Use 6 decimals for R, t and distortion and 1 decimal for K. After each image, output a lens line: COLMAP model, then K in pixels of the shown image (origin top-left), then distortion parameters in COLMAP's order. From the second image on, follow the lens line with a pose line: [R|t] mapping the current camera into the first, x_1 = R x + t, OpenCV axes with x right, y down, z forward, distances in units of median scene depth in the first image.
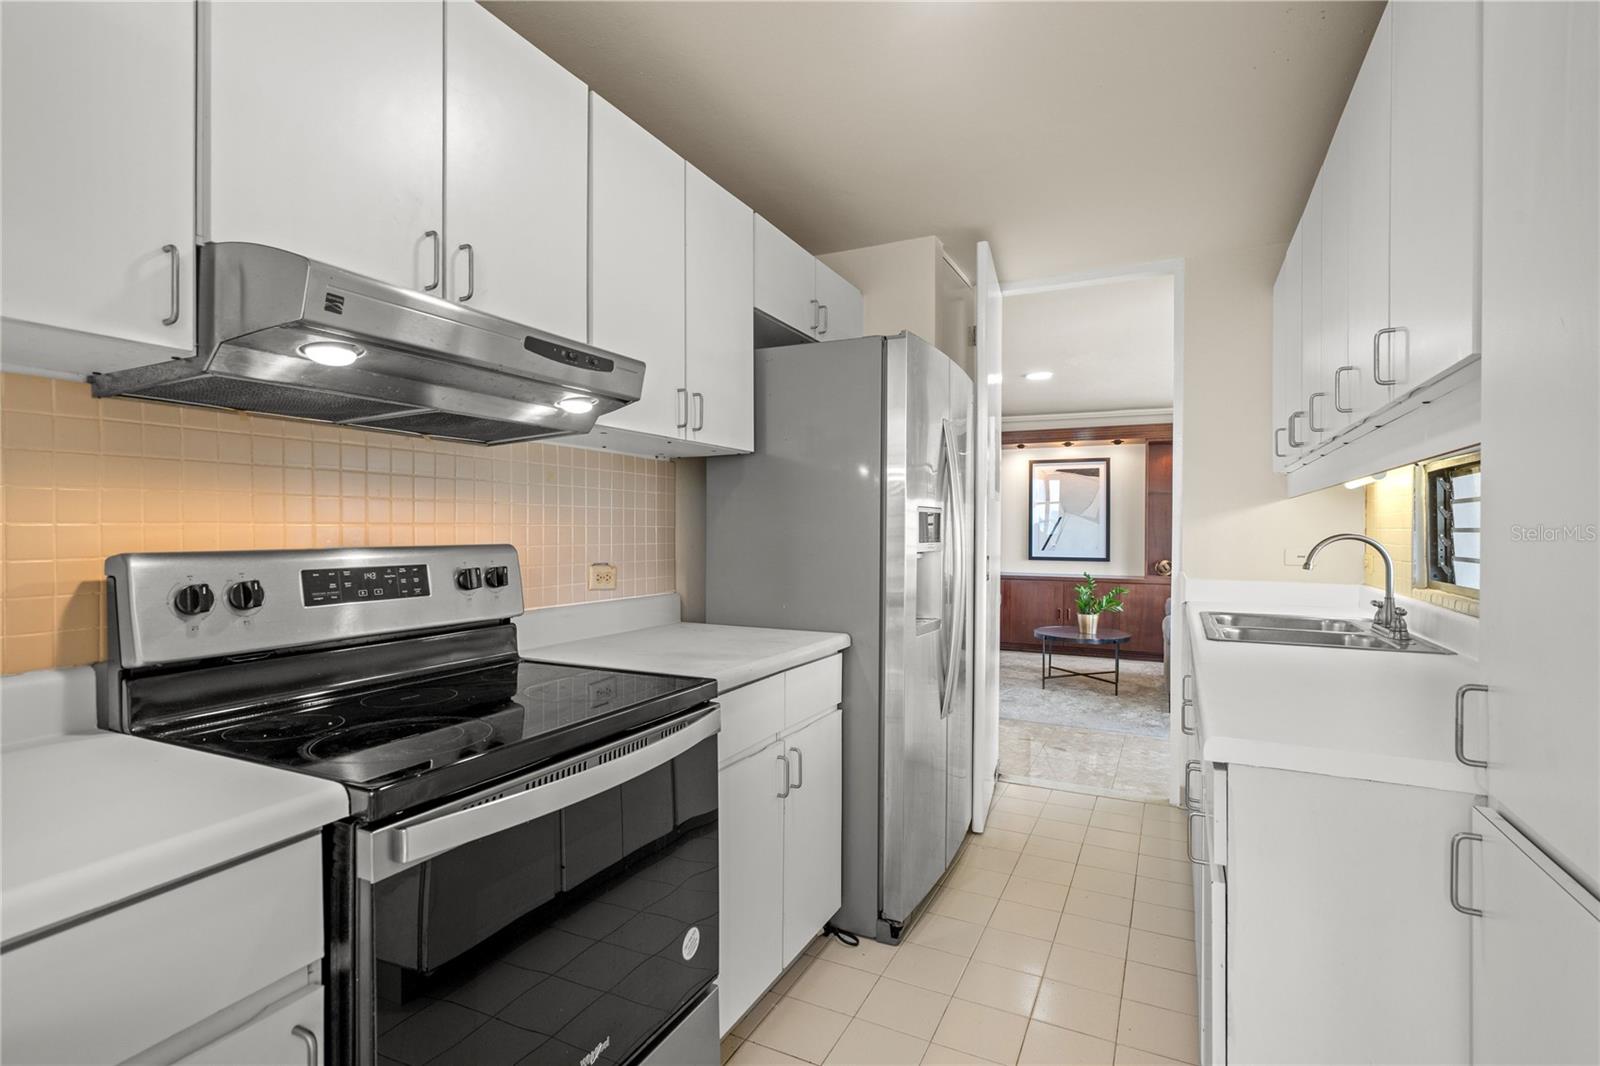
lens RADIAL K [[774.0, 0, 798.3], [0, 774.0, 528.0], [0, 0, 1]] dist [0.000615, 0.000047]
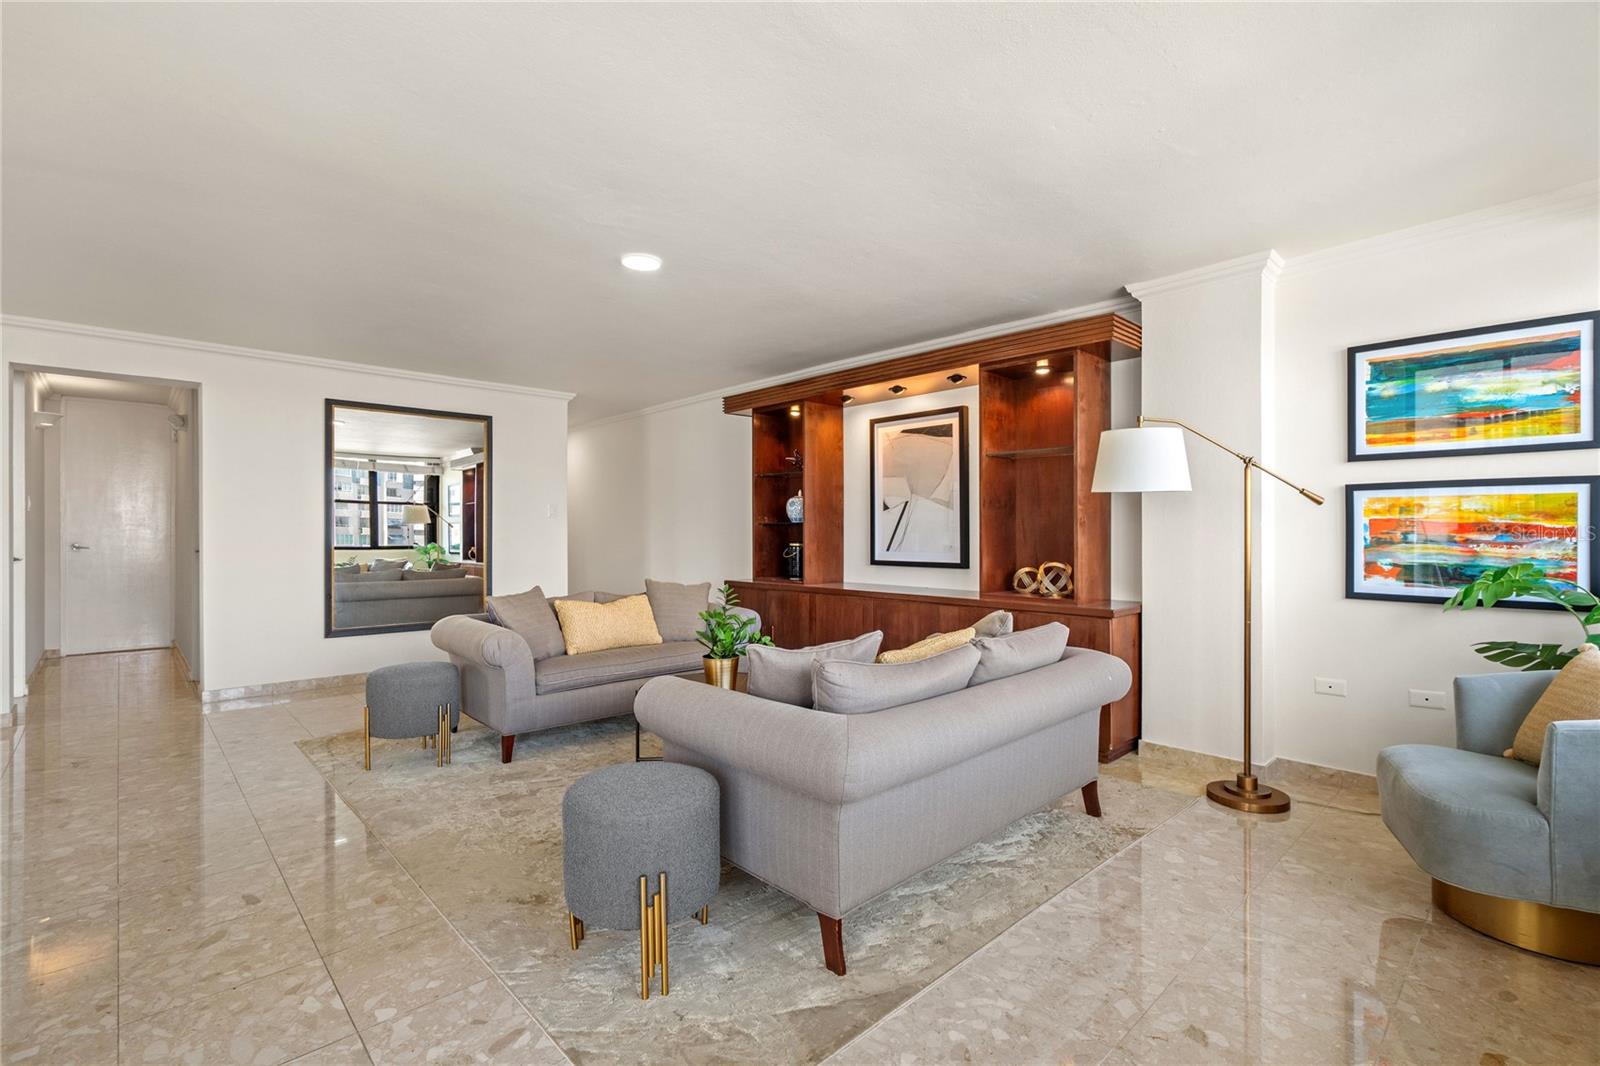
lens RADIAL K [[729.7, 0, 799.9], [0, 729.7, 536.2], [0, 0, 1]] dist [0.004789, 0.000762]
pose [[0.938352, -0.002508, -0.345671, 0.480478], [0.002500, 0.999997, -0.000471, 0.016290], [0.345671, -0.000422, 0.938356, 0.388305]]
